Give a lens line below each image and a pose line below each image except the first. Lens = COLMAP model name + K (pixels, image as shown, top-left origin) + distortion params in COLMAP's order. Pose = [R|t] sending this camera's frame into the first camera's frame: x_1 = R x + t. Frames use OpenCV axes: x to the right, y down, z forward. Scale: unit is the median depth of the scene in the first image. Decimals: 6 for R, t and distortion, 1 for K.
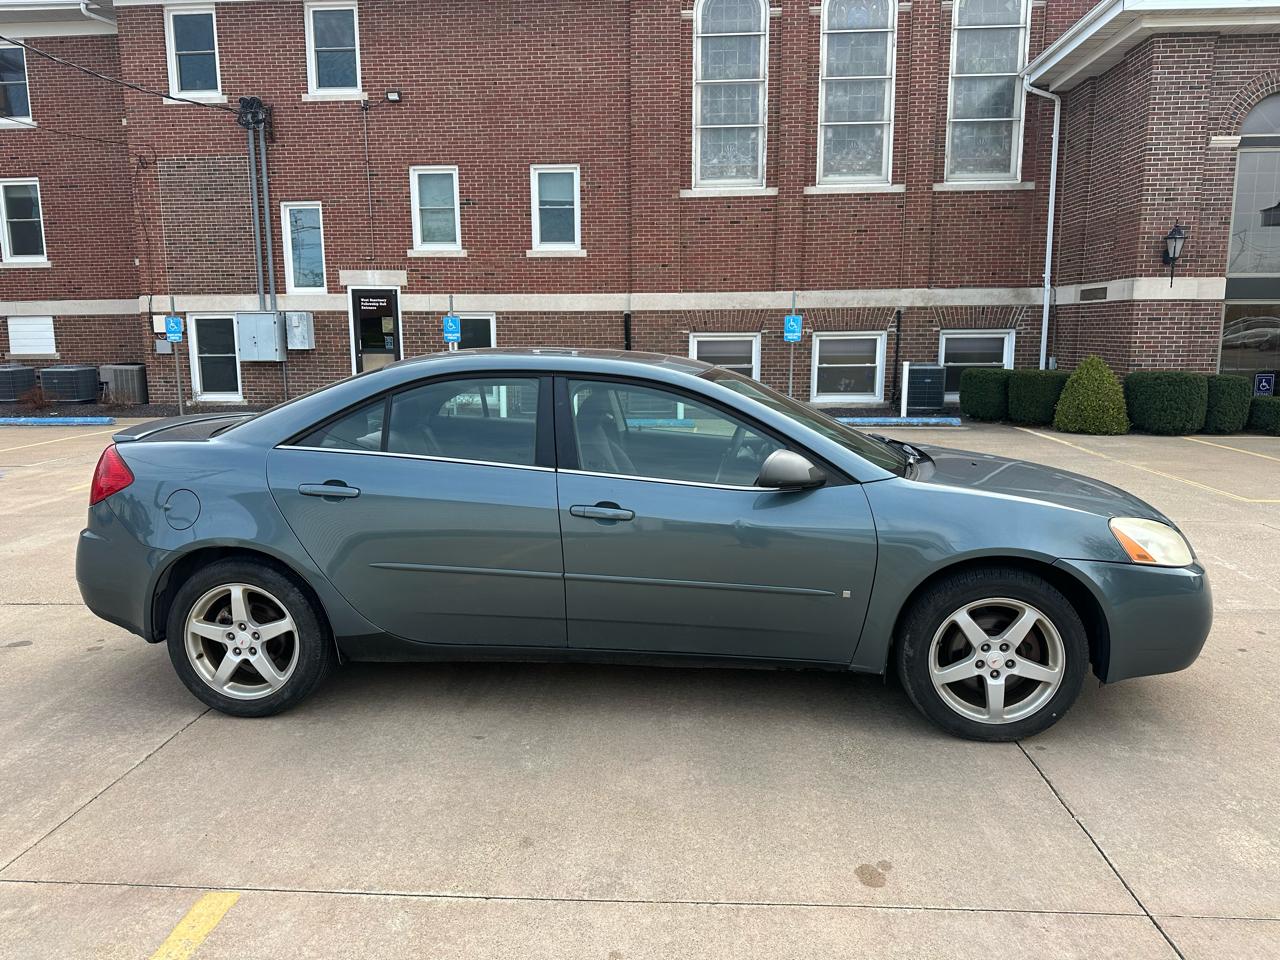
lens RADIAL K [[884.2, 0, 630.7], [0, 884.2, 475.8], [0, 0, 1]] dist [0.138251, -0.224564]
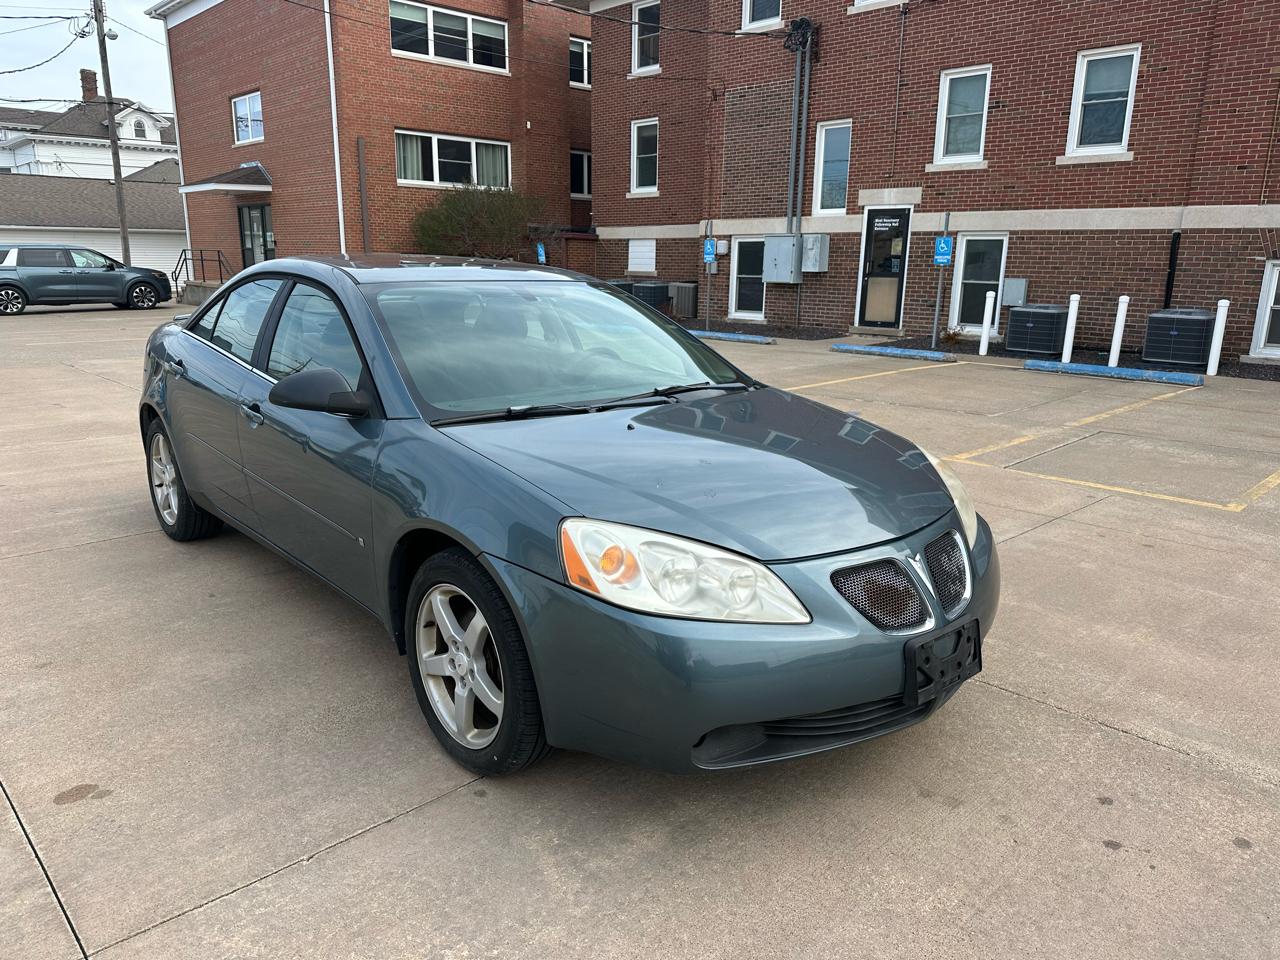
lens RADIAL K [[896.4, 0, 640.0], [0, 896.4, 480.0], [0, 0, 1]] dist [0.037022, -0.049524]
pose [[0.741695, 0.178196, -0.646633, 0.198822], [-0.124329, 0.983882, 0.128527, -0.014580], [0.659114, -0.014933, 0.751895, 0.102743]]
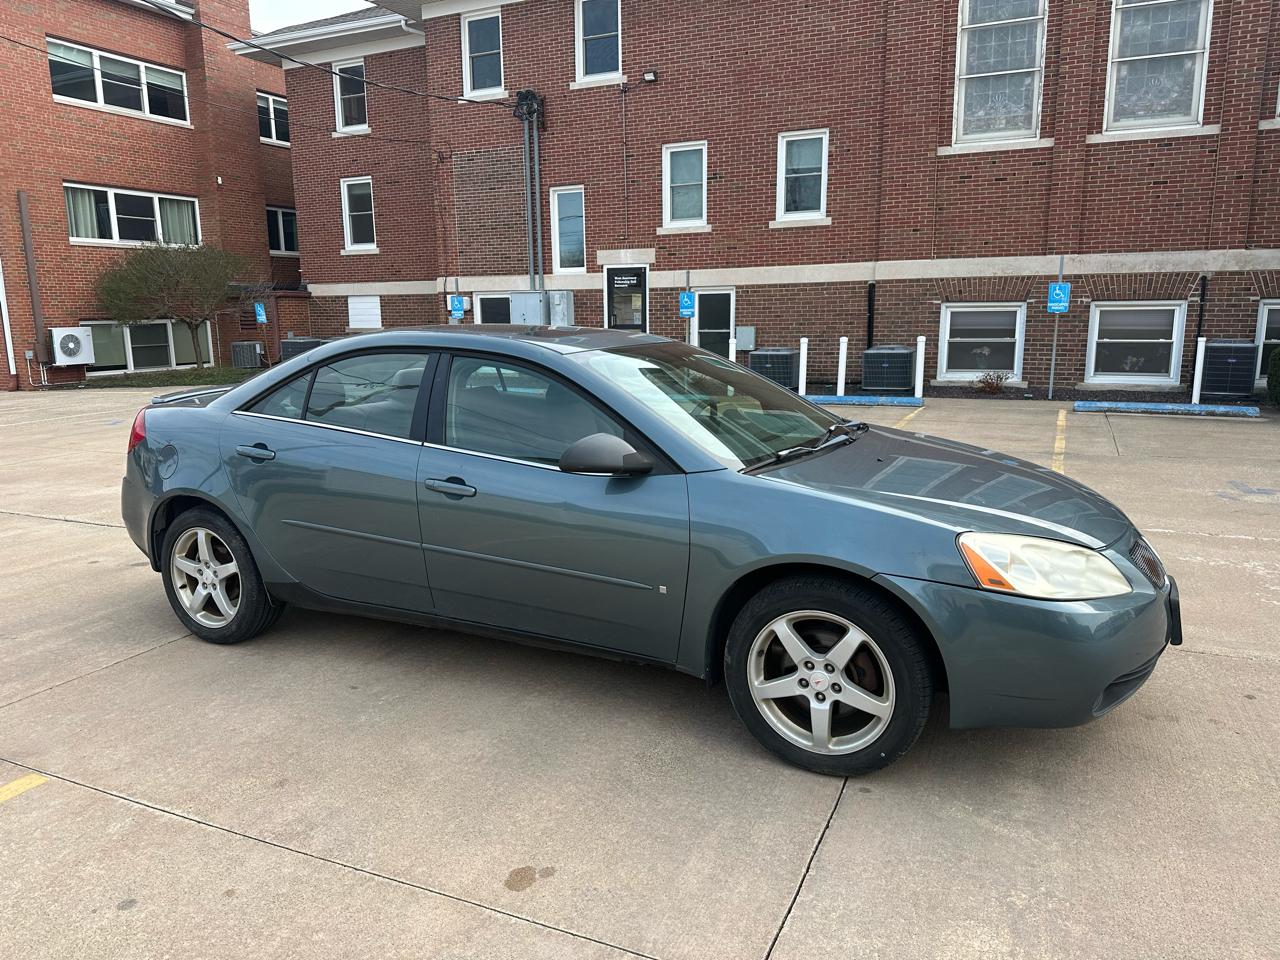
lens RADIAL K [[891.5, 0, 631.7], [0, 891.5, 479.8], [0, 0, 1]] dist [0.032488, -0.042146]
pose [[0.934391, 0.060204, -0.351125, 0.105249], [-0.048341, 0.997928, 0.042465, -0.004112], [0.352954, -0.022705, 0.935365, 0.023885]]
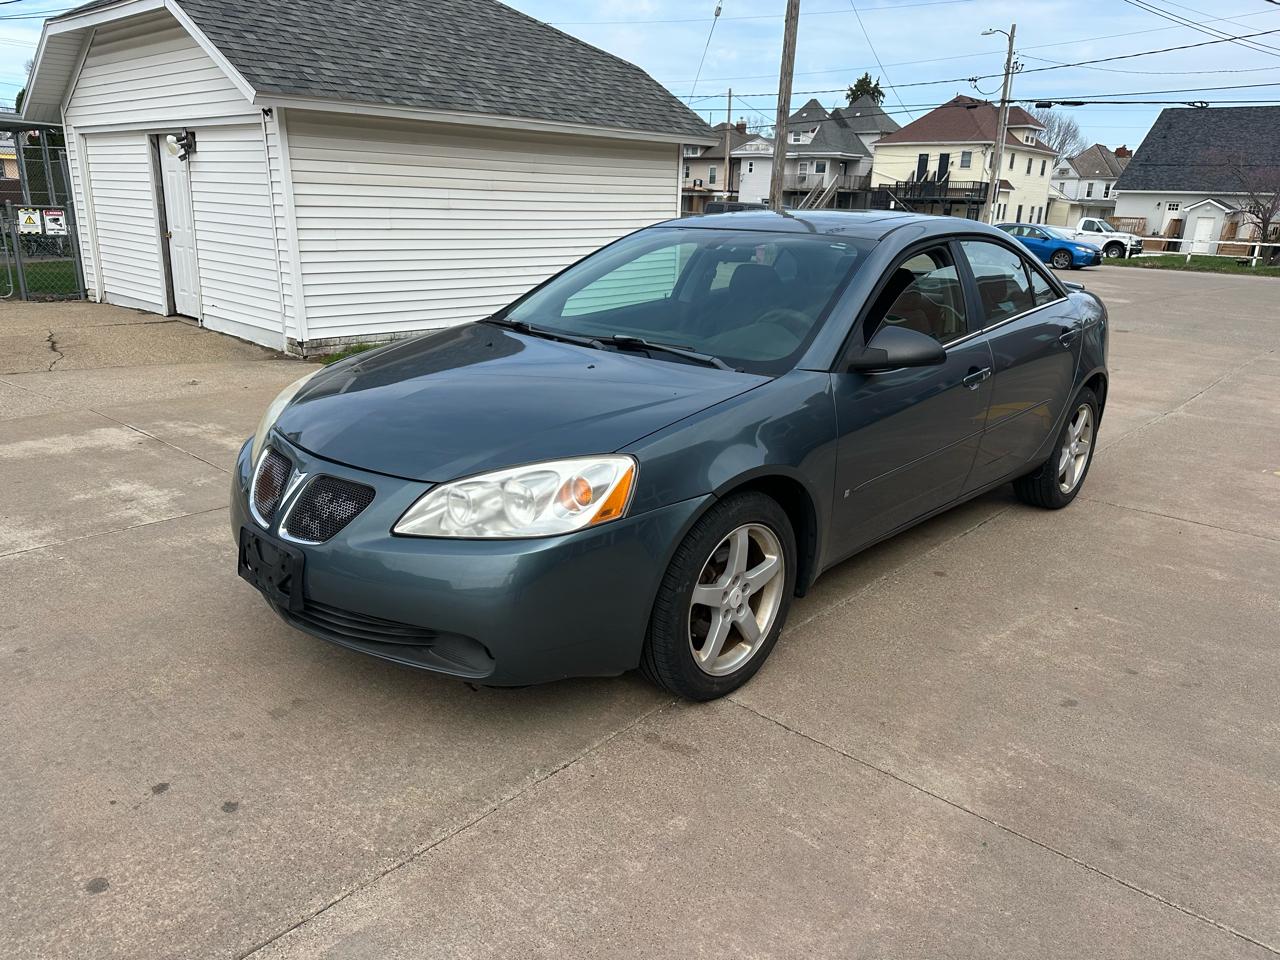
lens RADIAL K [[898.5, 0, 635.4], [0, 898.5, 484.6], [0, 0, 1]] dist [0.033360, -0.045016]
pose [[-0.604765, 0.222710, -0.764631, 0.223312], [-0.157190, 0.907837, 0.388746, -0.055532], [0.780737, 0.355292, -0.514020, 0.363315]]
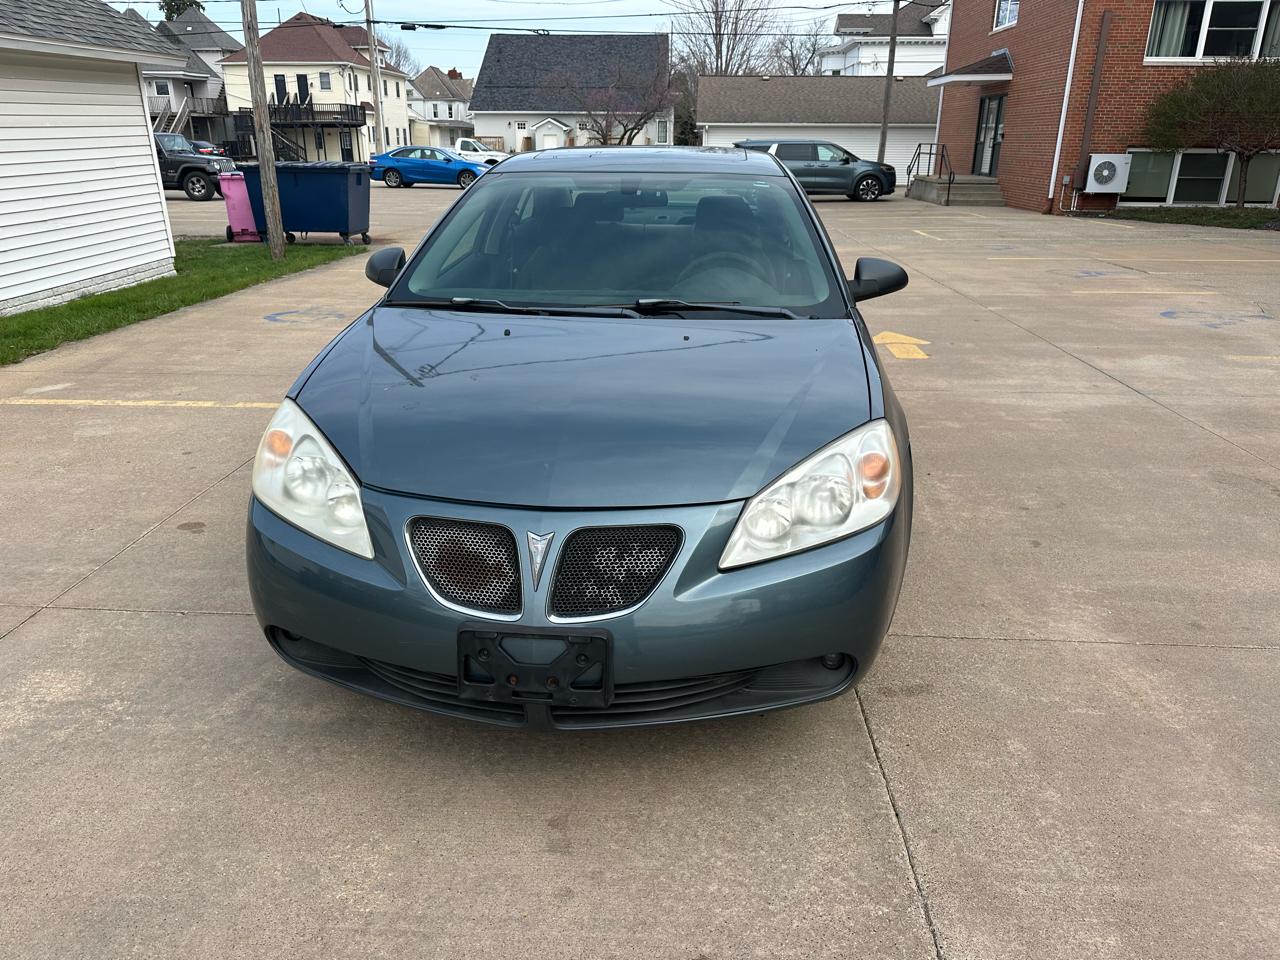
lens RADIAL K [[900.7, 0, 640.0], [0, 900.7, 480.0], [0, 0, 1]] dist [0.005833, -0.011783]
pose [[0.017779, 0.358311, -0.933433, 0.244597], [-0.165035, 0.921827, 0.350712, -0.037759], [0.986127, 0.147814, 0.075523, 0.243006]]
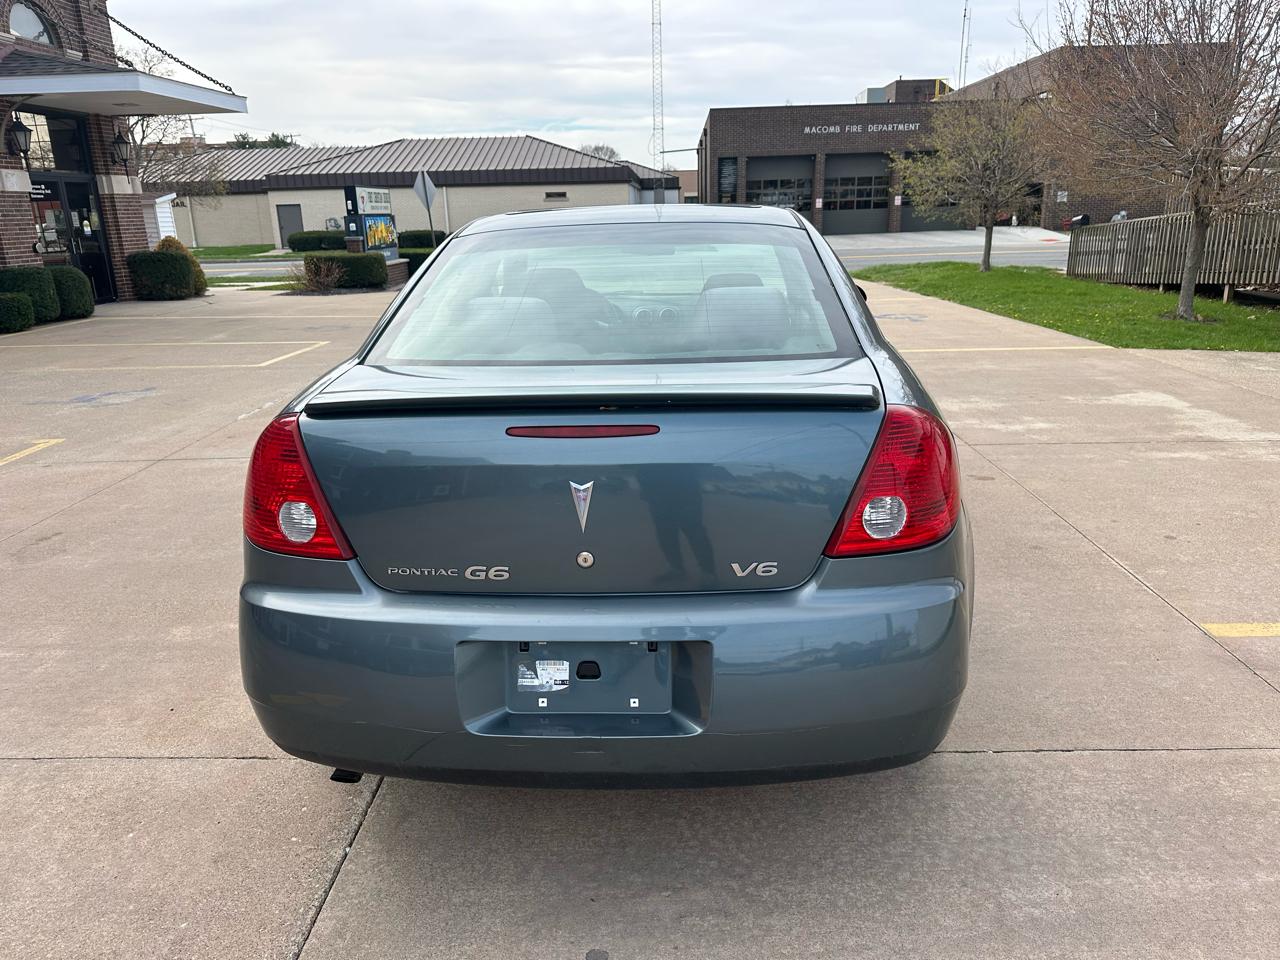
lens RADIAL K [[905.5, 0, 640.0], [0, 905.5, 480.0], [0, 0, 1]] dist [0.003859, -0.006185]
pose [[-0.044643, -0.281230, 0.958601, -0.235776], [0.183495, 0.940924, 0.284589, -0.035600], [-0.982006, 0.188603, 0.009599, 0.260269]]
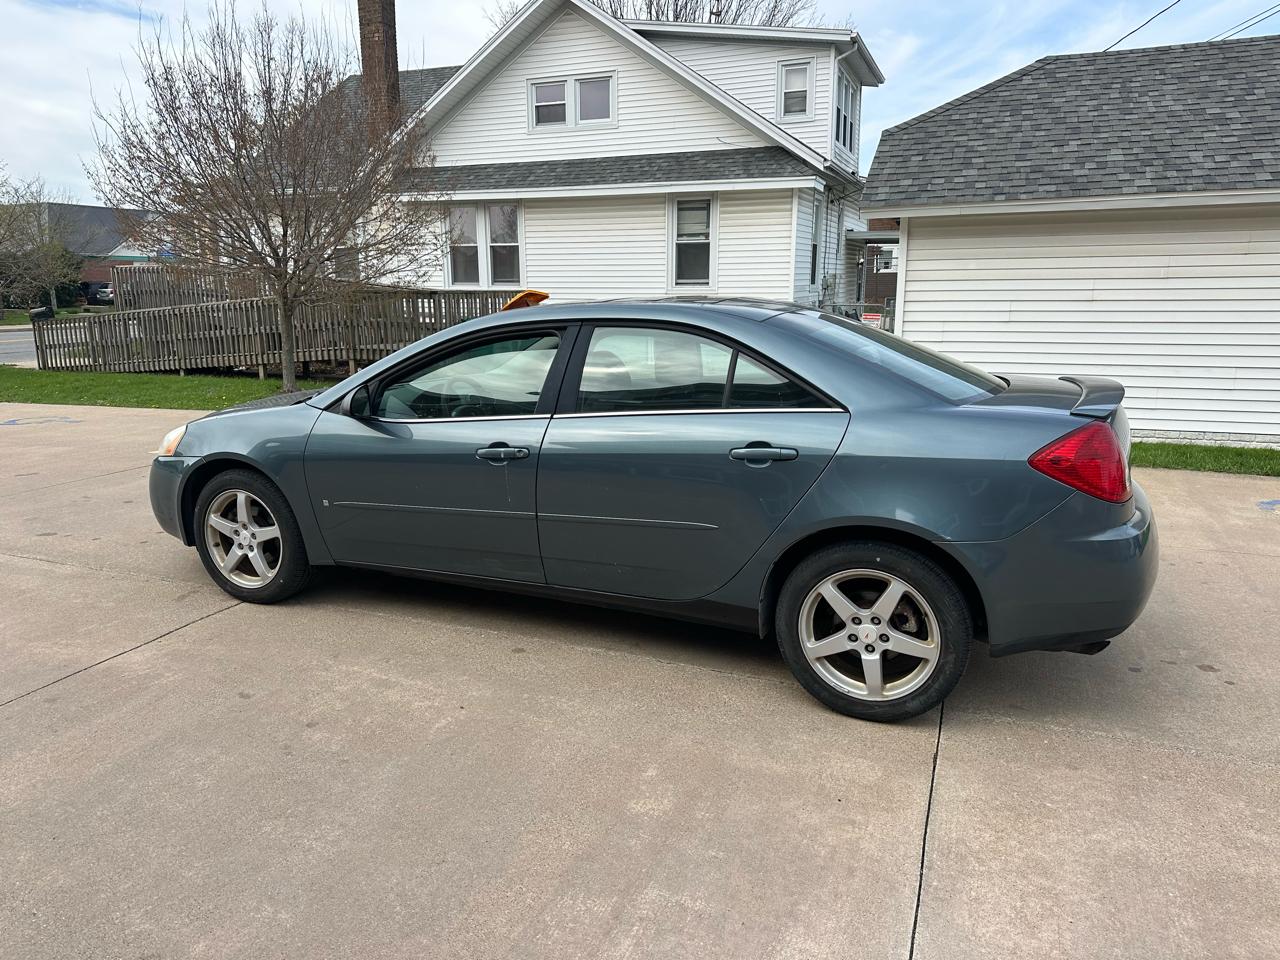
lens RADIAL K [[898.5, 0, 635.4], [0, 898.5, 484.6], [0, 0, 1]] dist [0.033360, -0.045016]
pose [[-0.956201, -0.055711, 0.287359, -0.088776], [0.054339, 0.930870, 0.361287, -0.077593], [-0.287621, 0.361078, -0.887072, 0.492731]]
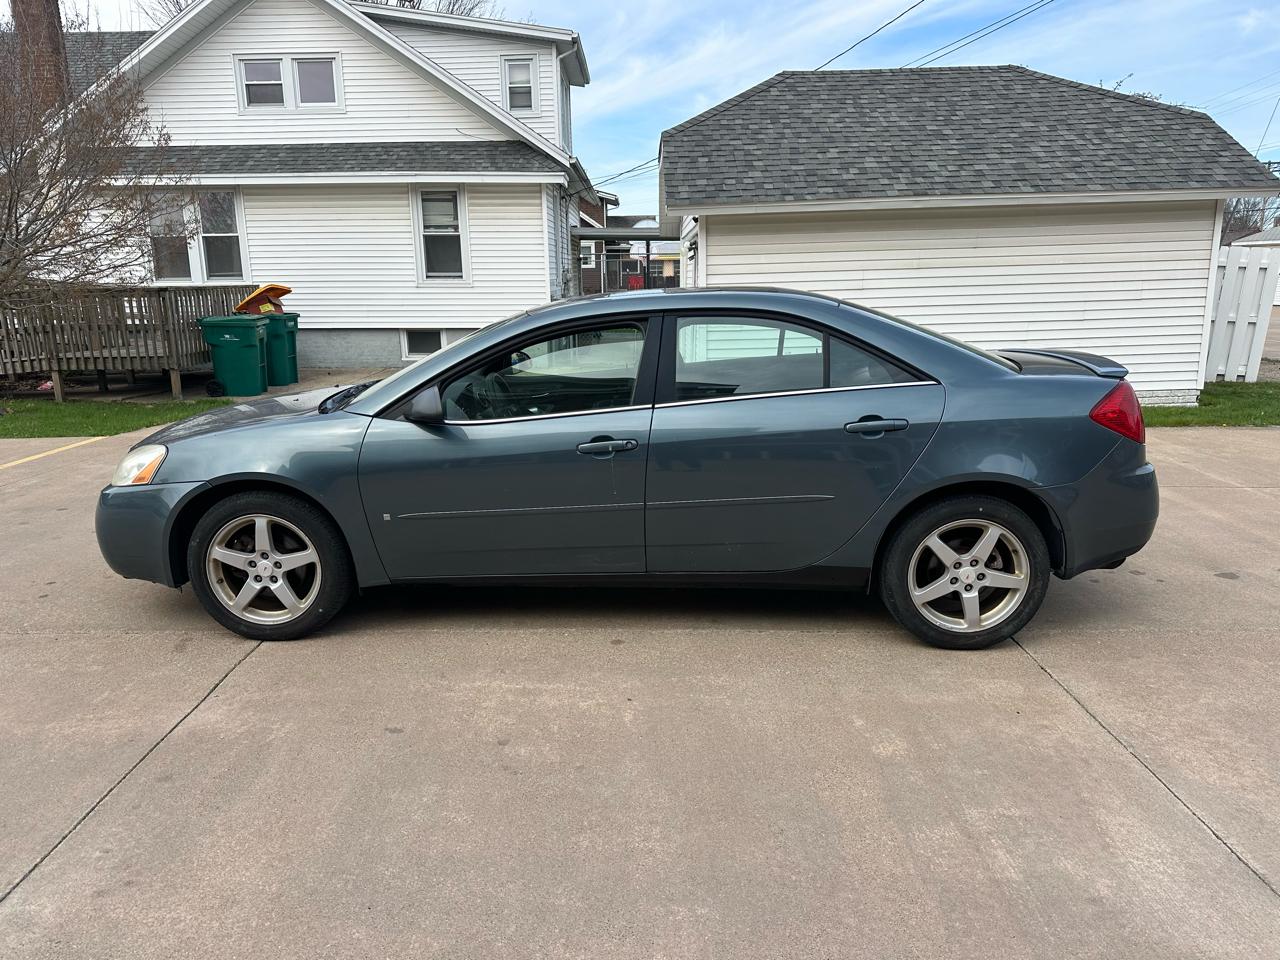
lens RADIAL K [[898.5, 0, 635.4], [0, 898.5, 484.6], [0, 0, 1]] dist [0.033360, -0.045016]
pose [[-0.997192, 0.034241, -0.066597, 0.012667], [0.006511, 0.925618, 0.378404, -0.081415], [0.074600, 0.376907, -0.923242, 0.510761]]
